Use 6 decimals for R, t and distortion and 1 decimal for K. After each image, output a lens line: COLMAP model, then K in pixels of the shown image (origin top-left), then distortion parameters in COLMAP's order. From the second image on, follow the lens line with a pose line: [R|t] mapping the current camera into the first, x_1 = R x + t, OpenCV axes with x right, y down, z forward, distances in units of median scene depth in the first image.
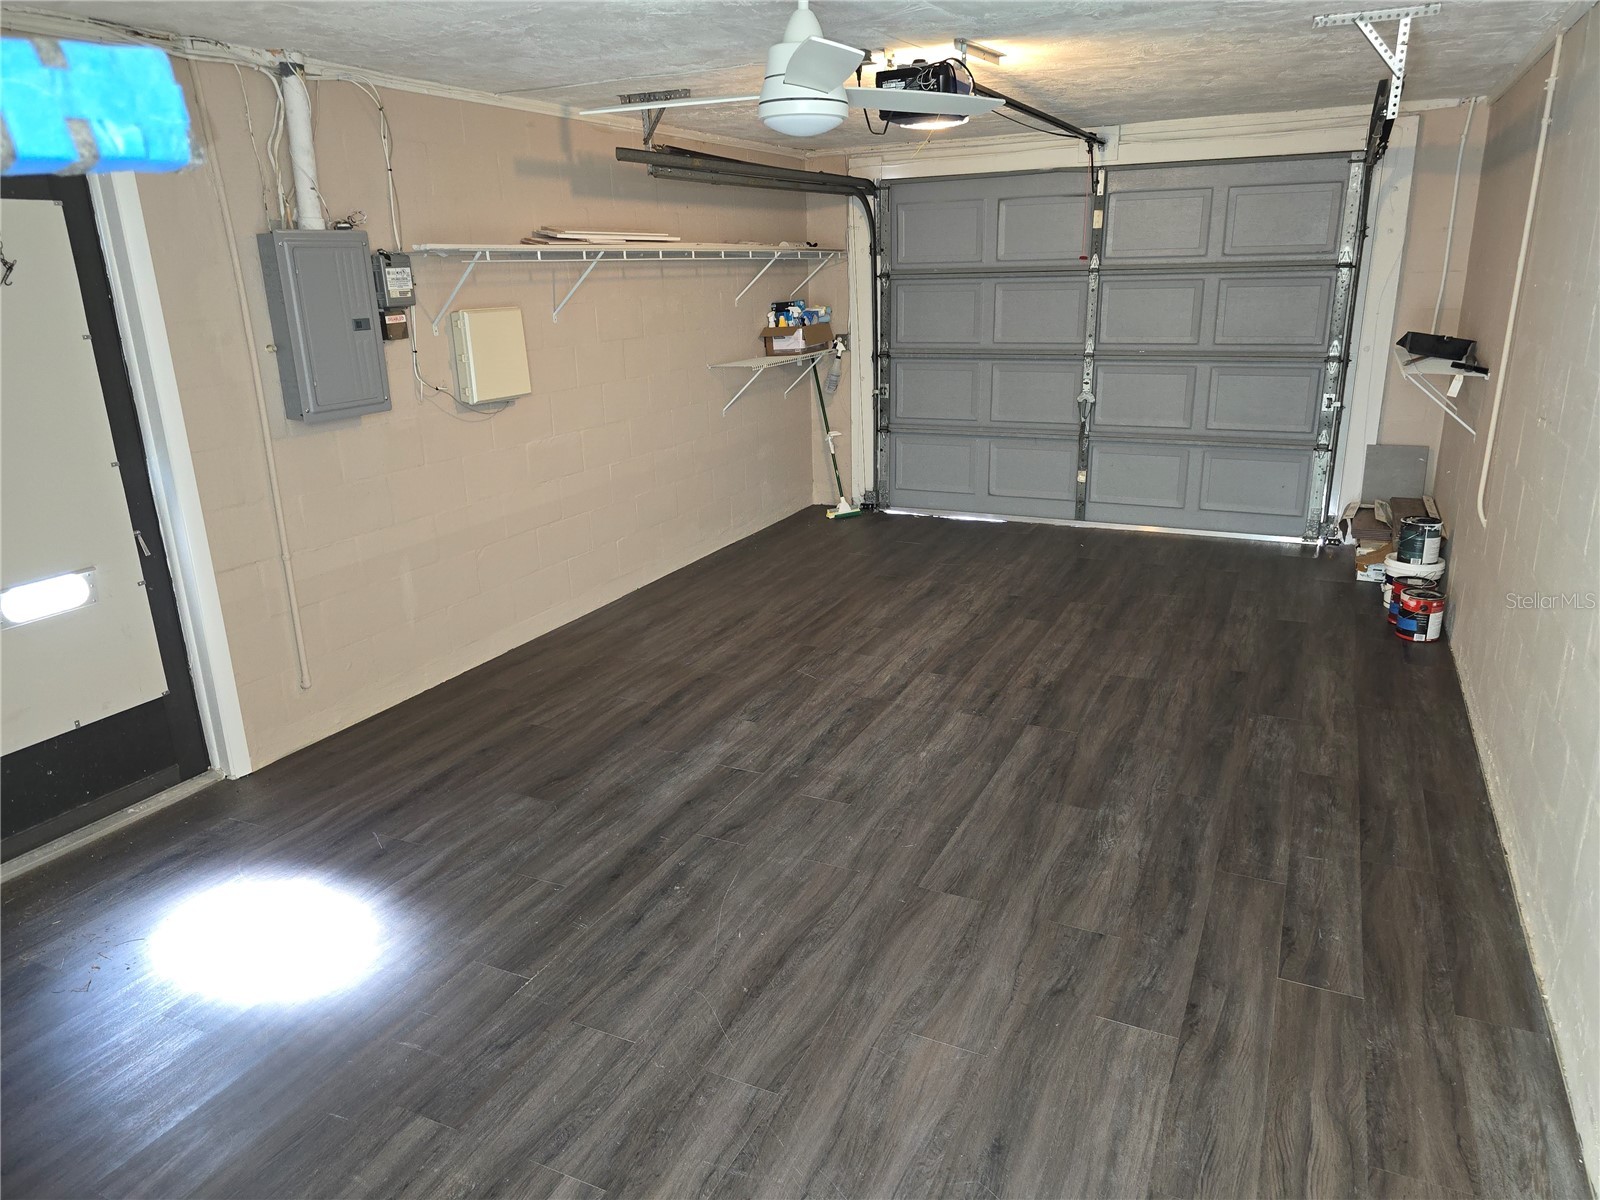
lens RADIAL K [[1075.9, 0, 799.1], [0, 1075.9, 597.5], [0, 0, 1]] dist [0.076467, -0.004240]
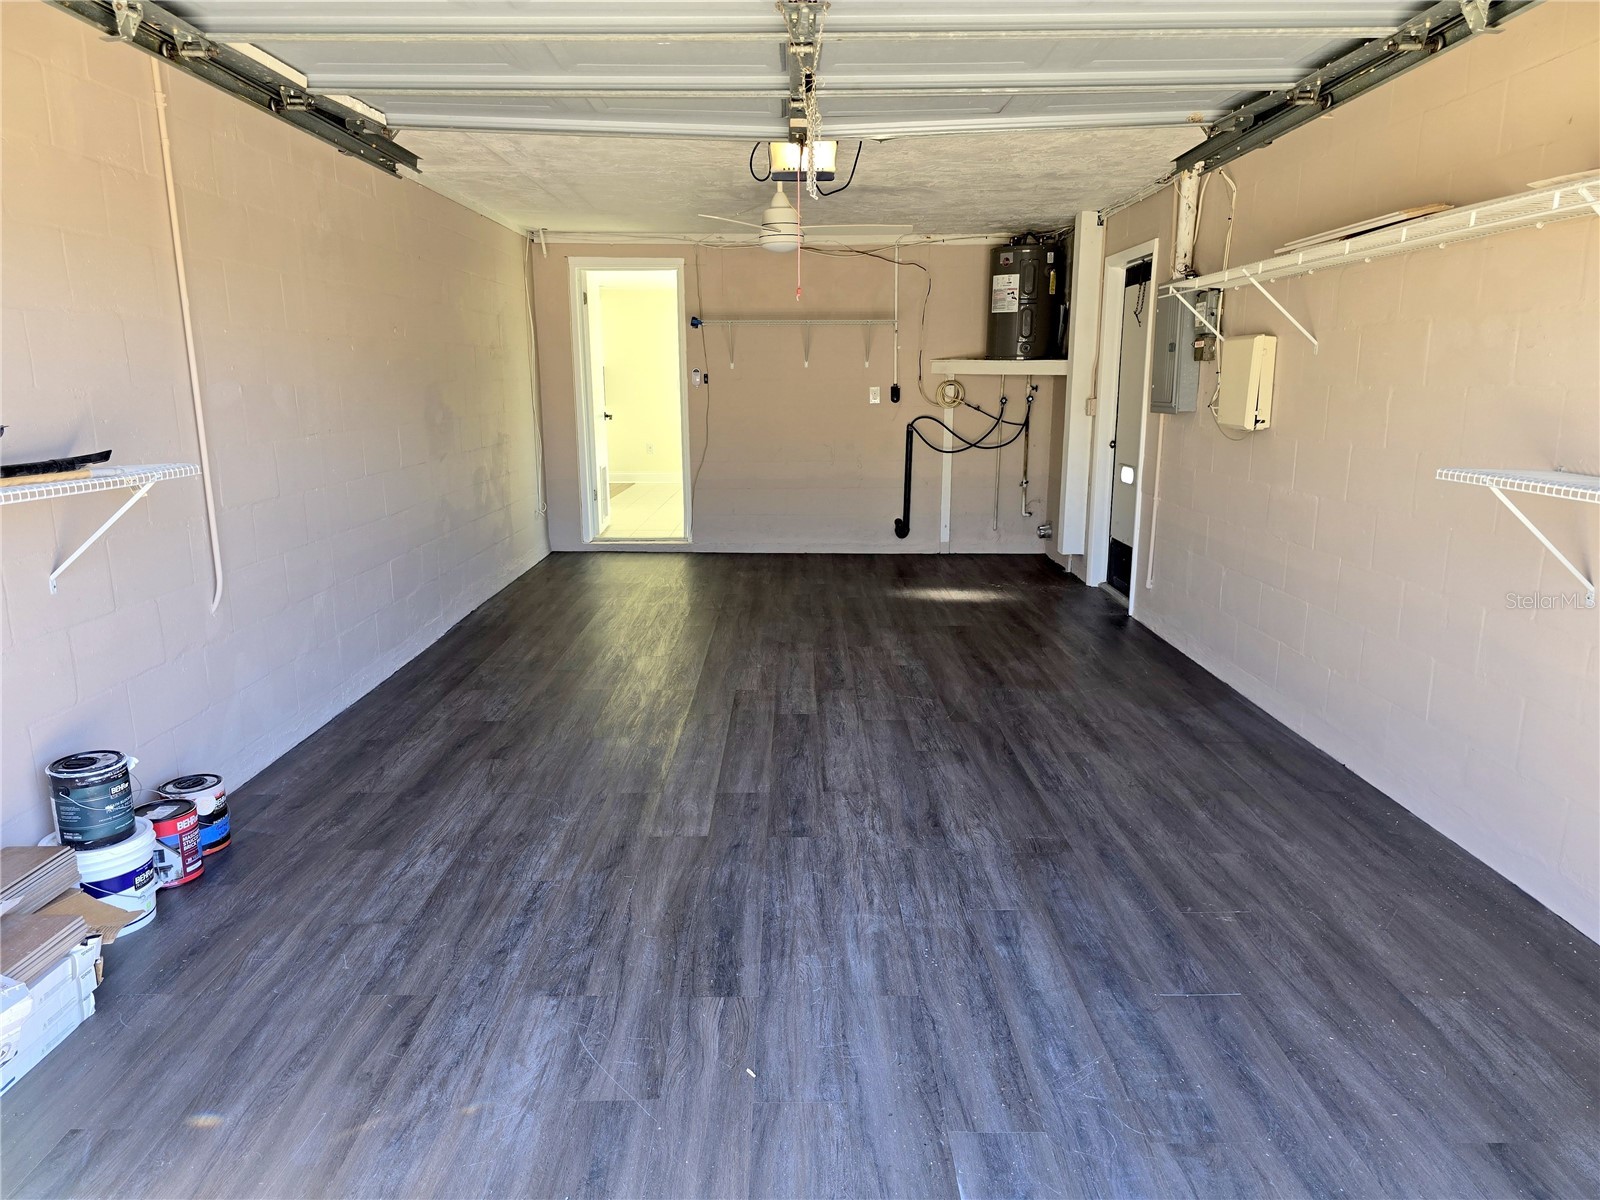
lens RADIAL K [[1075.9, 0, 797.8], [0, 1075.9, 608.8], [0, 0, 1]] dist [0.076467, -0.004240]
pose [[-0.899404, 0.120385, -0.420213, 0.501953], [-0.103220, 0.875649, 0.471788, -0.448748], [0.424756, 0.467703, -0.775137, 1.616969]]
